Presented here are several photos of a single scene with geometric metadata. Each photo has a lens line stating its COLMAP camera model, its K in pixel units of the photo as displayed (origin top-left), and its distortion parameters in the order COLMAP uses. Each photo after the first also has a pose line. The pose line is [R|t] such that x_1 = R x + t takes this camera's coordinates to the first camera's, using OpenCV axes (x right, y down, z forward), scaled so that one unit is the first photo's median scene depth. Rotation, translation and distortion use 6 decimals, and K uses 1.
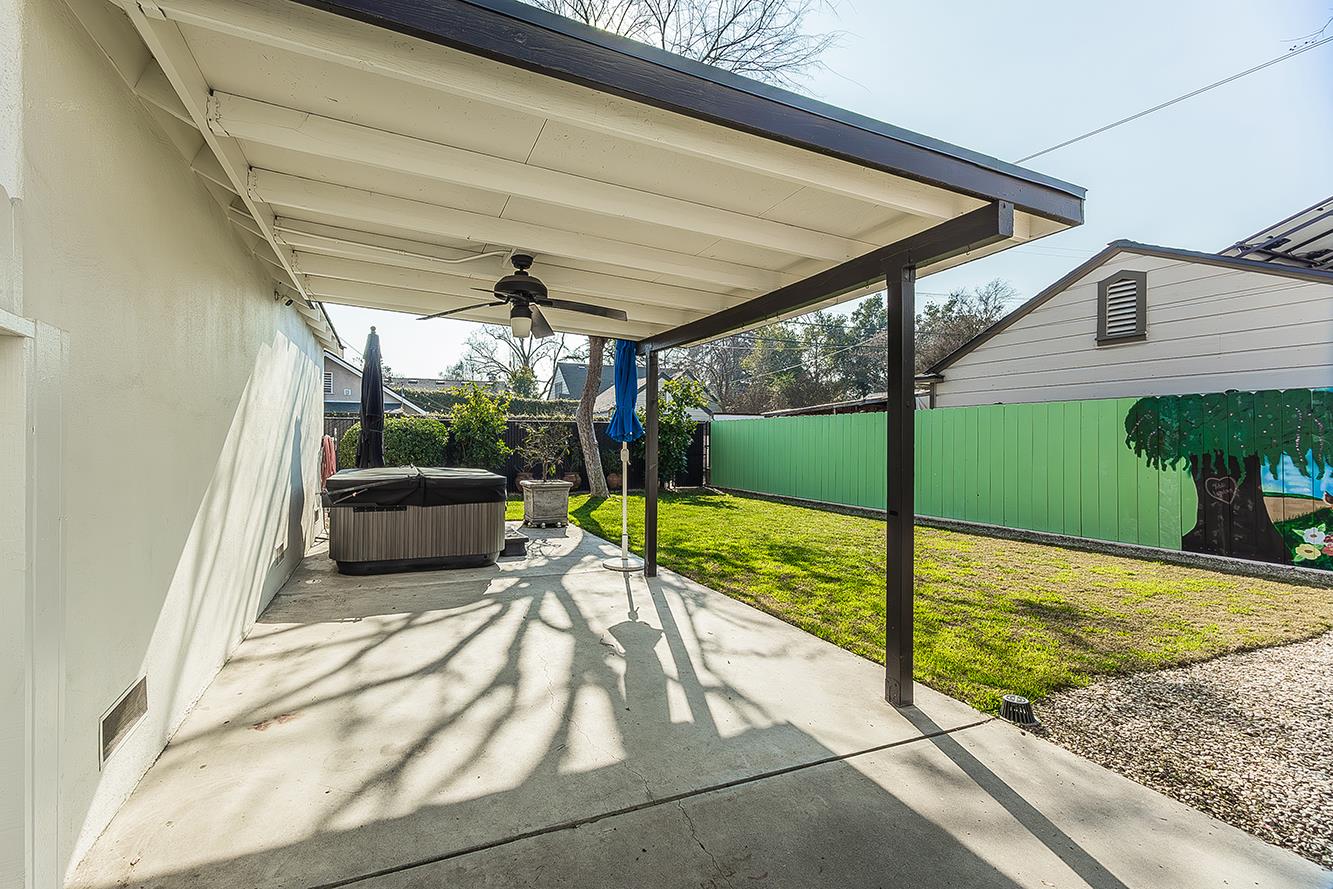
lens RADIAL K [[561.8, 0, 663.5], [0, 561.8, 440.3], [0, 0, 1]] dist [0.007982, 0.000049]
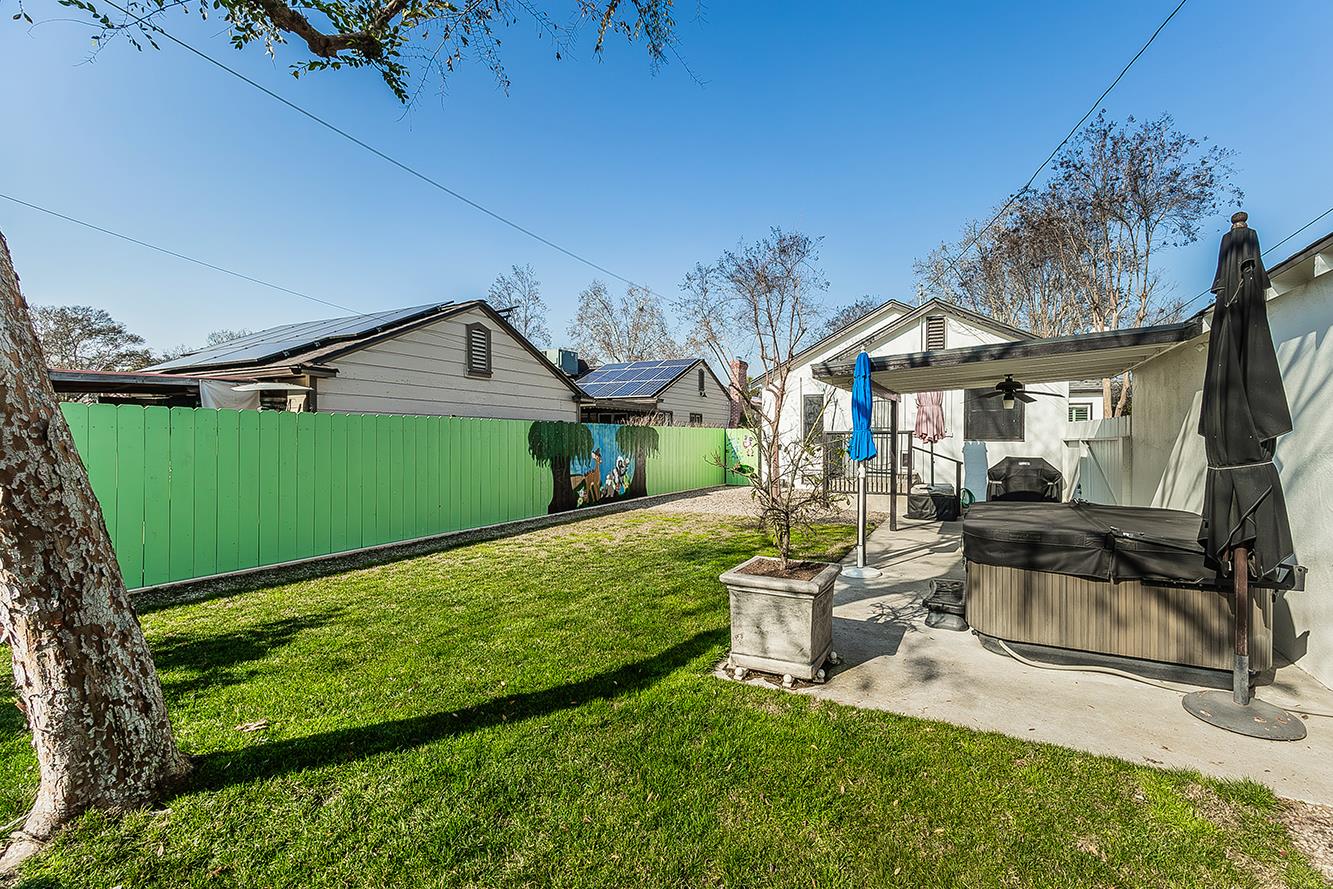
lens RADIAL K [[561.8, 0, 715.1], [0, 561.8, 444.6], [0, 0, 1]] dist [0.007982, 0.000049]
pose [[-0.605346, -0.011263, 0.795883, -0.712175], [-0.002802, 0.999924, 0.012020, -0.033205], [-0.795957, 0.005046, -0.605332, 1.635218]]
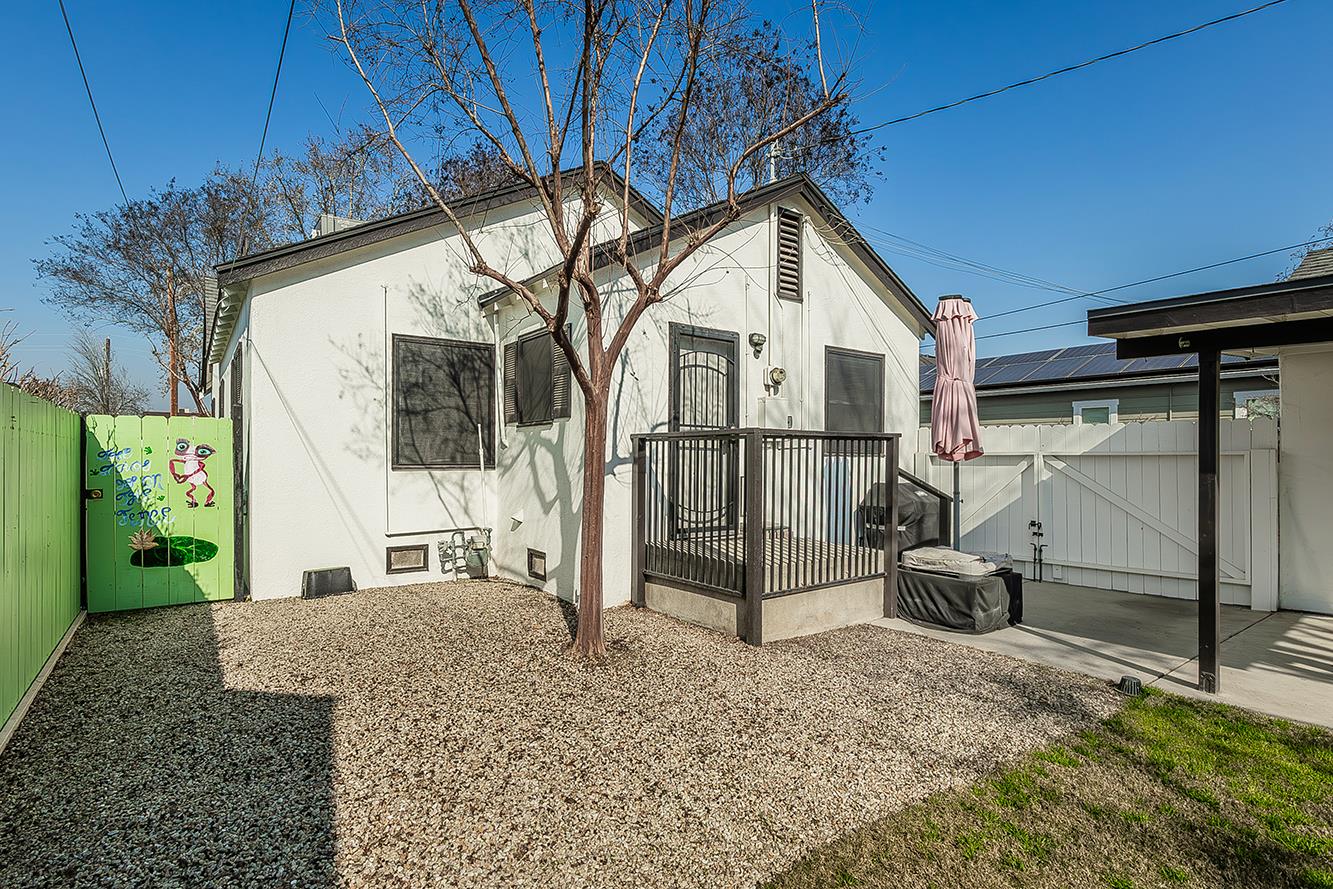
lens RADIAL K [[669.3, 0, 668.5], [0, 669.3, 454.8], [0, 0, 1]] dist [0.003259, 0.000839]
pose [[-0.987649, -0.004356, -0.156620, 0.840223], [-0.004100, 0.999990, -0.001954, -0.023496], [0.156627, -0.001287, -0.987657, 0.943485]]
